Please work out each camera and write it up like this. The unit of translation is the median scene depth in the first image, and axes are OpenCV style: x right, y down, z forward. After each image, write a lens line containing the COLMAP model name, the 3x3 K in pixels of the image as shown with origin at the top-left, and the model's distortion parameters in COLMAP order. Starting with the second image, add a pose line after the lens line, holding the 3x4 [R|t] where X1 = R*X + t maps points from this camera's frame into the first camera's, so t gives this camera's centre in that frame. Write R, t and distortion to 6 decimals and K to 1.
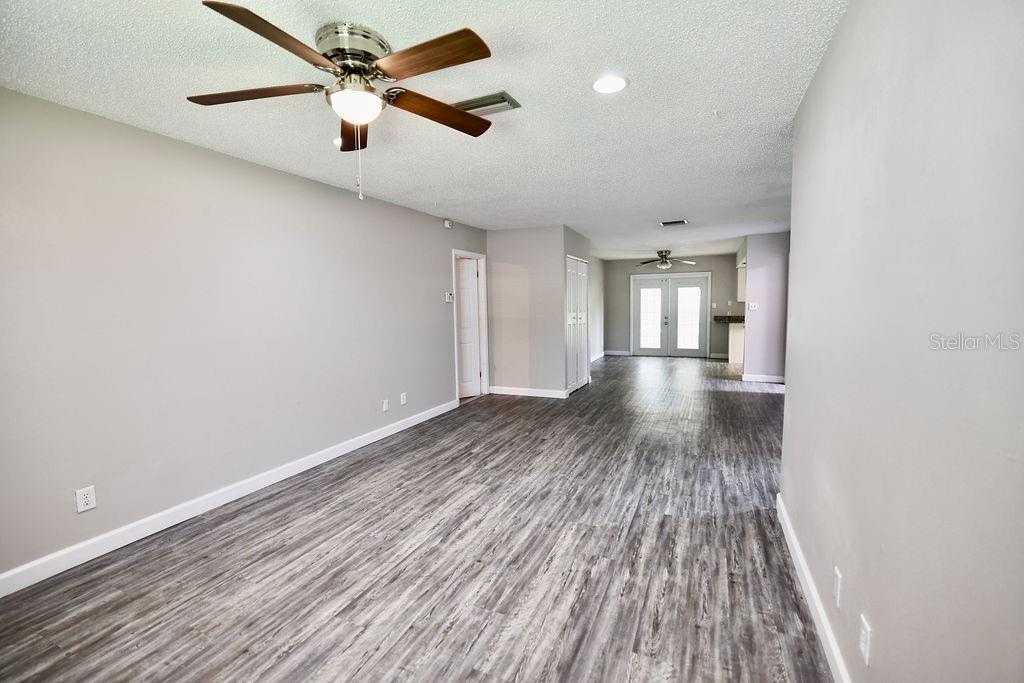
lens RADIAL K [[432.3, 0, 514.9], [0, 432.3, 340.9], [0, 0, 1]] dist [-0.019298, 0.001829]
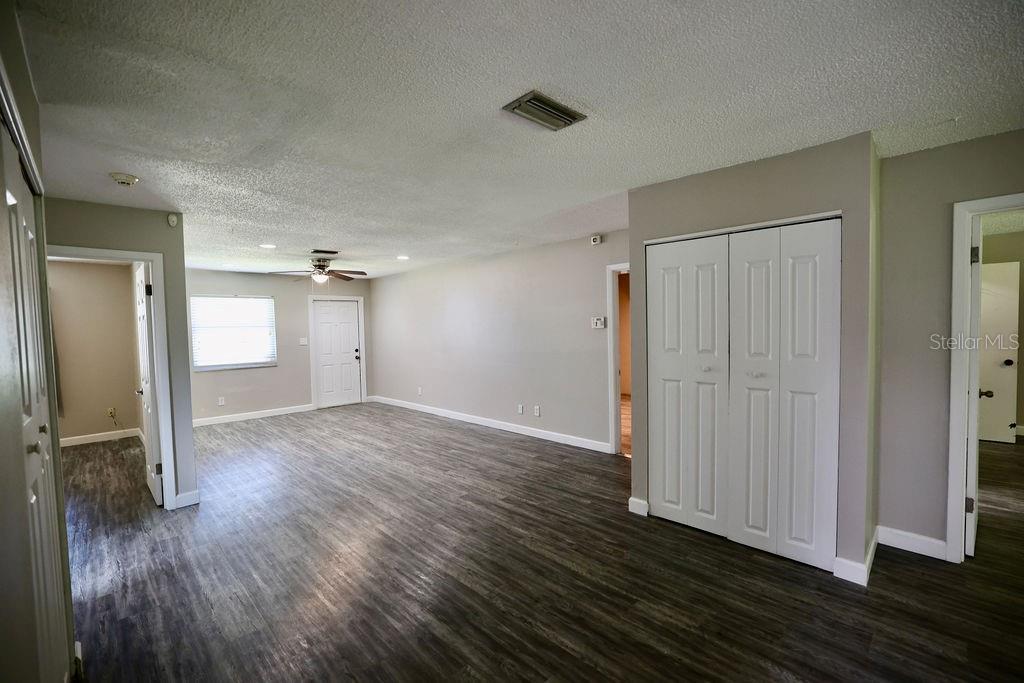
lens RADIAL K [[432.3, 0, 517.5], [0, 432.3, 341.6], [0, 0, 1]] dist [-0.019298, 0.001829]
pose [[-0.350210, 0.058815, -0.934823, 0.821282], [-0.047432, 0.995633, 0.080410, -0.142114], [0.935470, 0.072500, -0.345891, 1.304032]]
